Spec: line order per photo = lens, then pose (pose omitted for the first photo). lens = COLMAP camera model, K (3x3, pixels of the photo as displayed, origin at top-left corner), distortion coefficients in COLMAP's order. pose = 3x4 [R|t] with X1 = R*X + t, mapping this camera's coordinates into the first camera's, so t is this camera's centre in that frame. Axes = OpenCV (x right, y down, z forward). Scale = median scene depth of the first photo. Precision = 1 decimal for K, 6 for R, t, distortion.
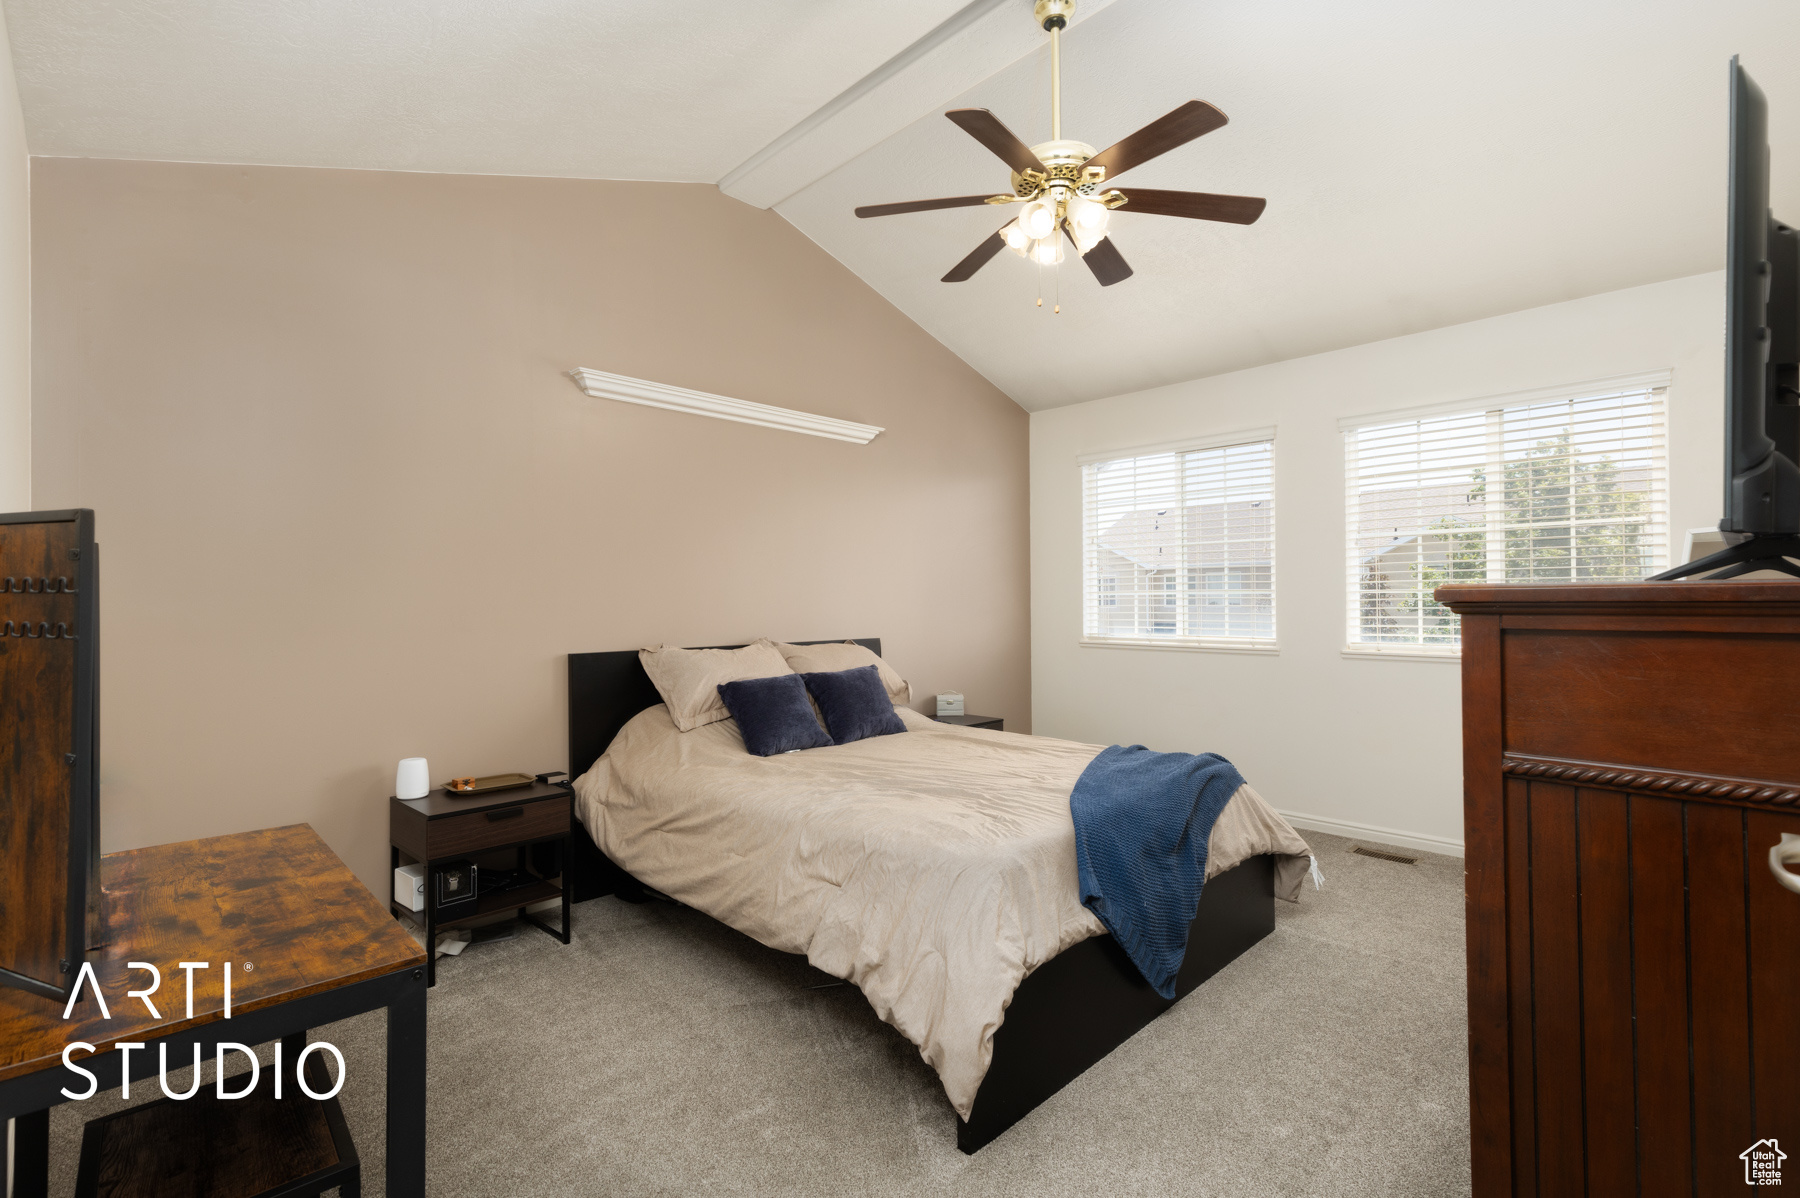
lens RADIAL K [[815.4, 0, 901.7], [0, 815.4, 589.7], [0, 0, 1]] dist [0.002454, 0.000262]
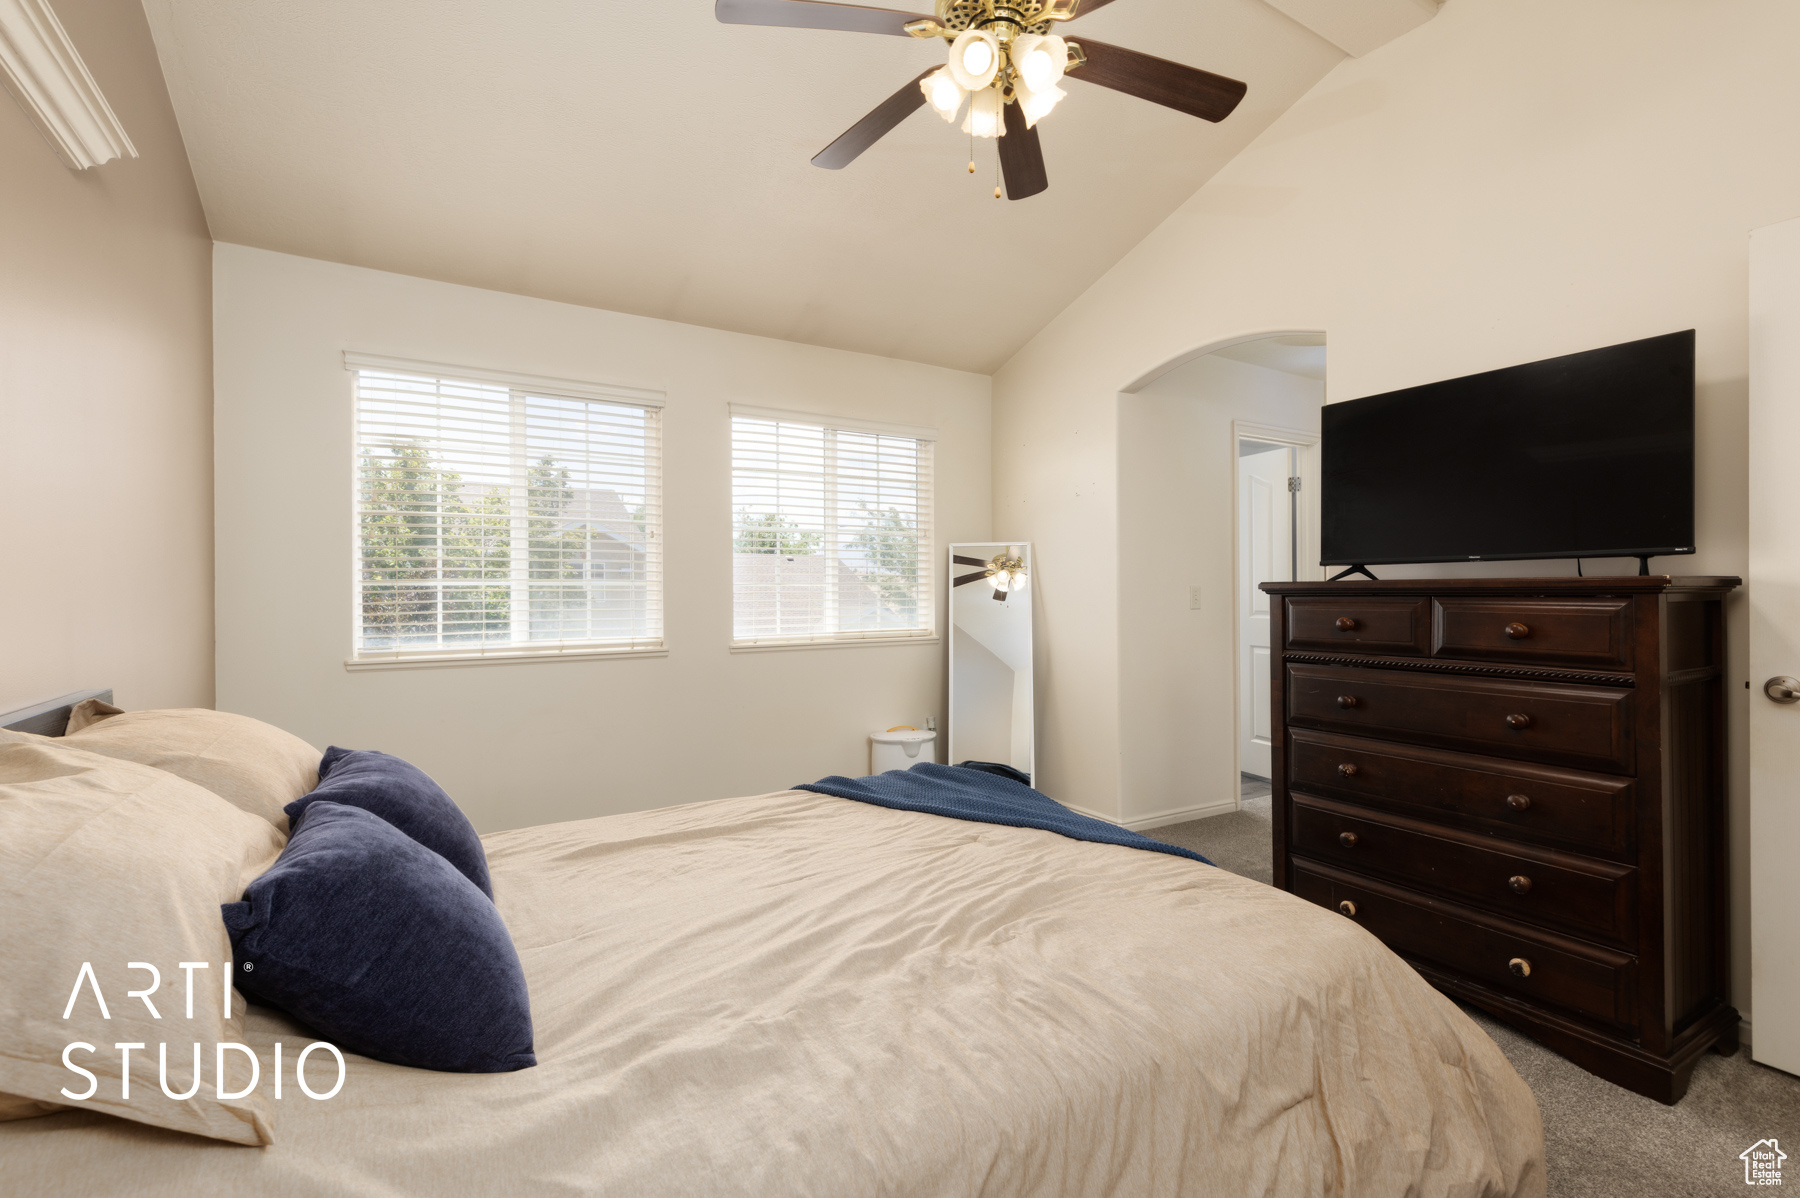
lens RADIAL K [[815.4, 0, 901.7], [0, 815.4, 589.7], [0, 0, 1]] dist [0.002454, 0.000262]
pose [[0.200197, 0.003689, 0.979749, -0.491368], [-0.009975, 0.999949, -0.001726, 0.012383], [-0.979705, -0.009427, 0.200224, 0.834121]]
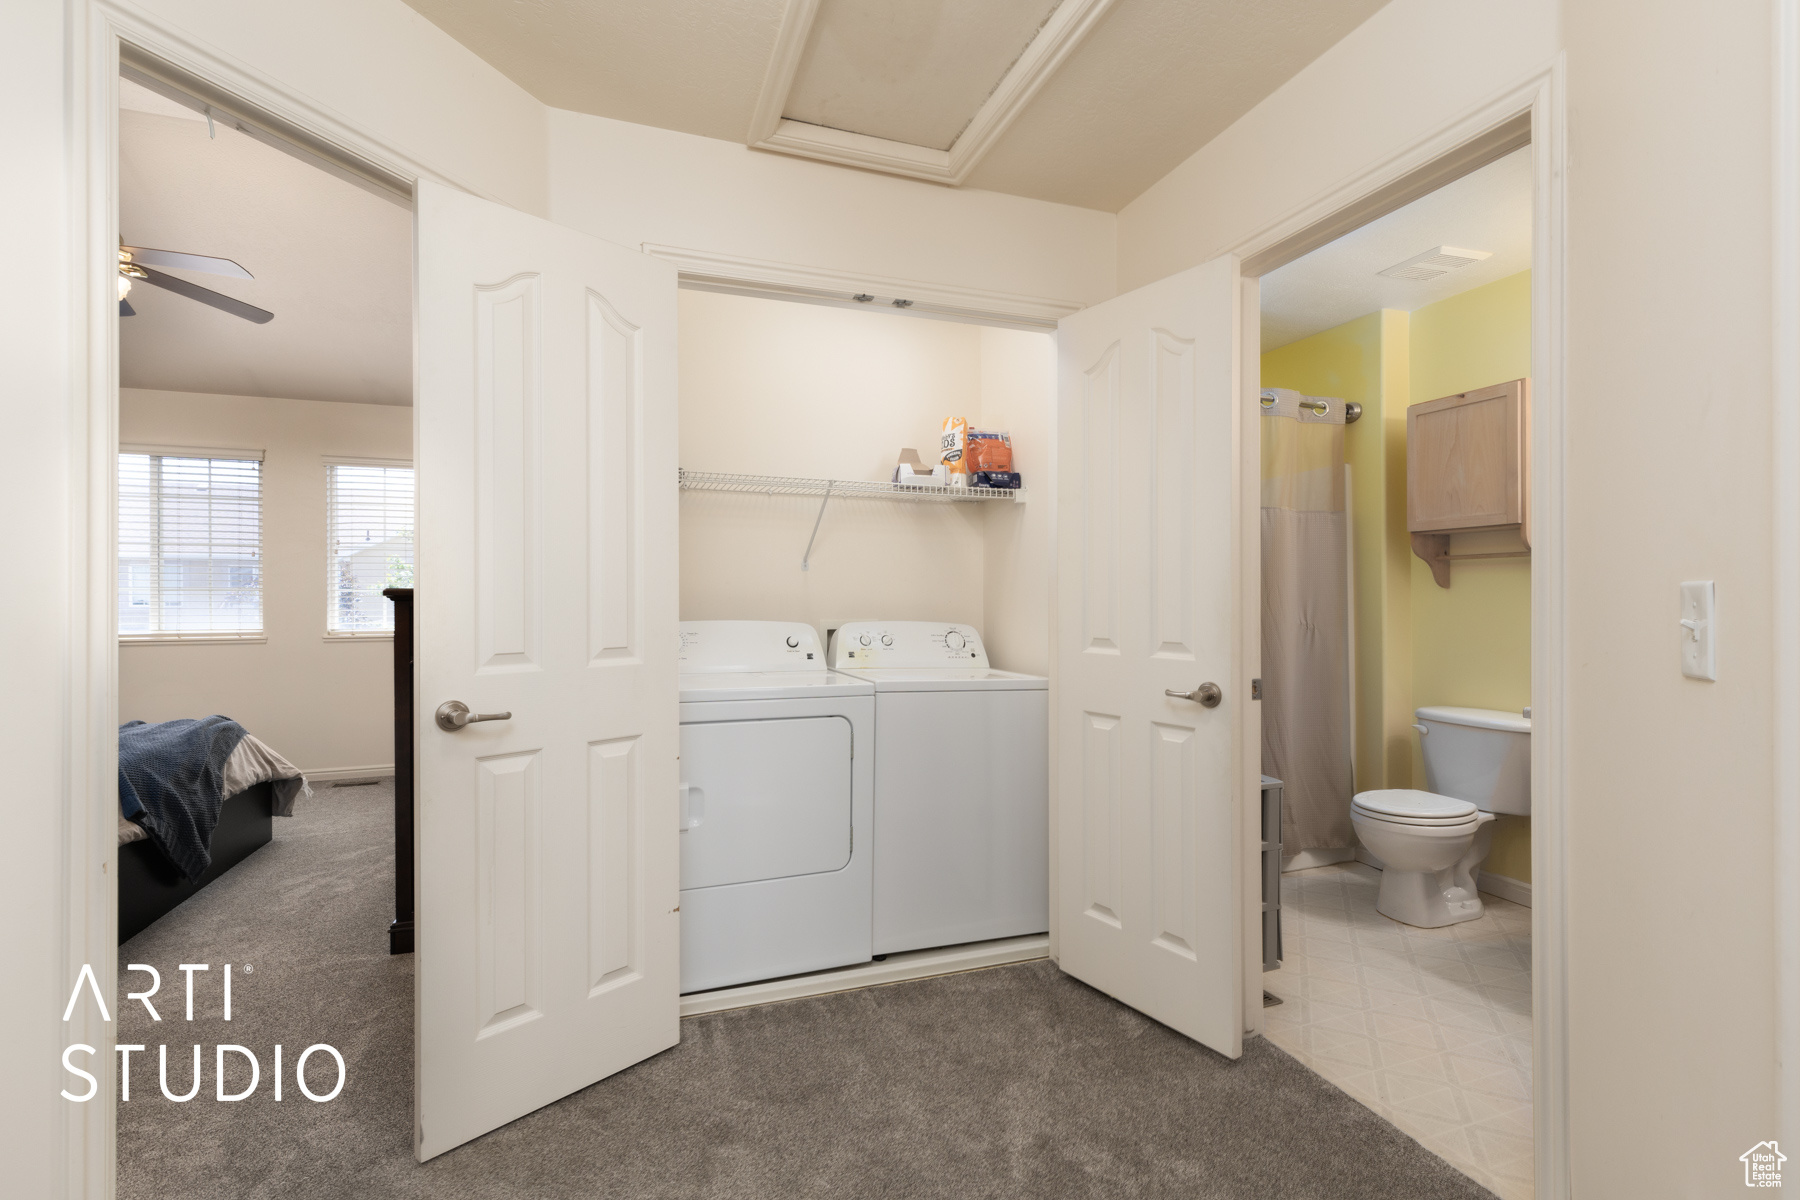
lens RADIAL K [[815.4, 0, 901.7], [0, 815.4, 590.7], [0, 0, 1]] dist [0.002454, 0.000262]
pose [[0.429446, 0.007299, 0.903063, -0.320289], [-0.010036, 0.999944, -0.003310, -0.002514], [-0.903037, -0.007641, 0.429495, -0.521181]]
